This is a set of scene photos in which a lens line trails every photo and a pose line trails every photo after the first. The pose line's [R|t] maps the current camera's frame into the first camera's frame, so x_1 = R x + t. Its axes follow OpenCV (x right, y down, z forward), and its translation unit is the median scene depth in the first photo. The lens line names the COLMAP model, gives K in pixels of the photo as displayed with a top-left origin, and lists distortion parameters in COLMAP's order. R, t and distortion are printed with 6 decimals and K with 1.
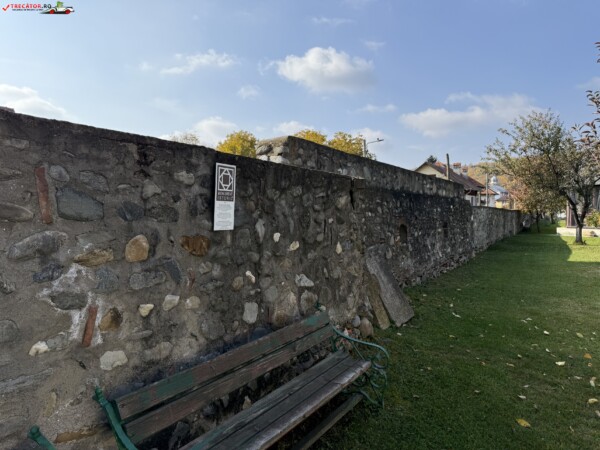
lens RADIAL K [[422.3, 0, 300.0], [0, 422.3, 225.0], [0, 0, 1]] dist [0.102994, -0.142818]
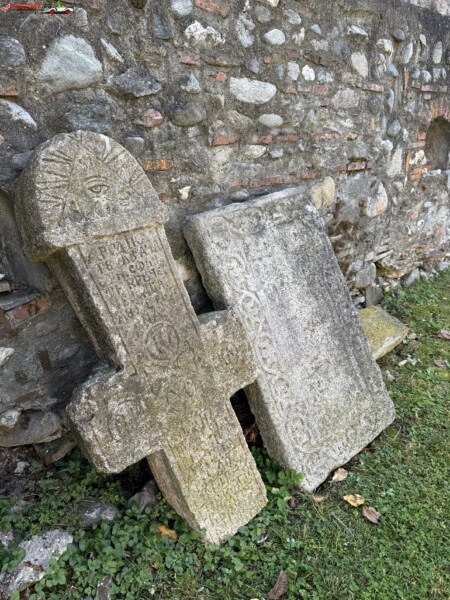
lens RADIAL K [[422.3, 0, 225.0], [0, 422.3, 300.0], [0, 0, 1]] dist [0.102994, -0.142818]
pose [[0.964408, 0.104883, -0.242728, 0.078825], [-0.007391, 0.928302, 0.371754, 0.004215], [0.264316, -0.356728, 0.896037, 0.261434]]
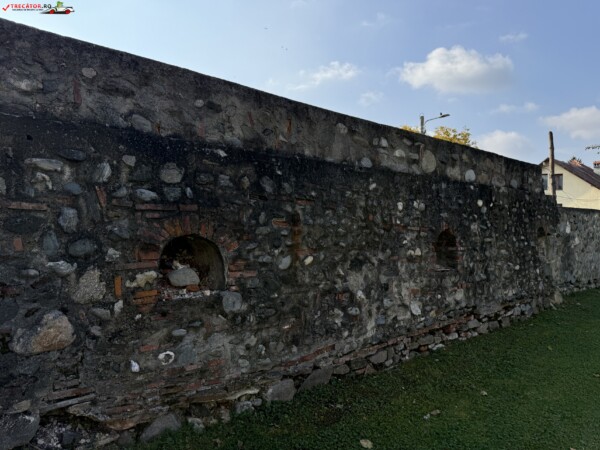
lens RADIAL K [[422.3, 0, 300.0], [0, 422.3, 225.0], [0, 0, 1]] dist [0.102994, -0.142818]
pose [[0.960471, 0.018906, -0.277737, 0.200699], [-0.024525, 0.999559, -0.016772, -0.003039], [0.277298, 0.022921, 0.960511, 0.330604]]
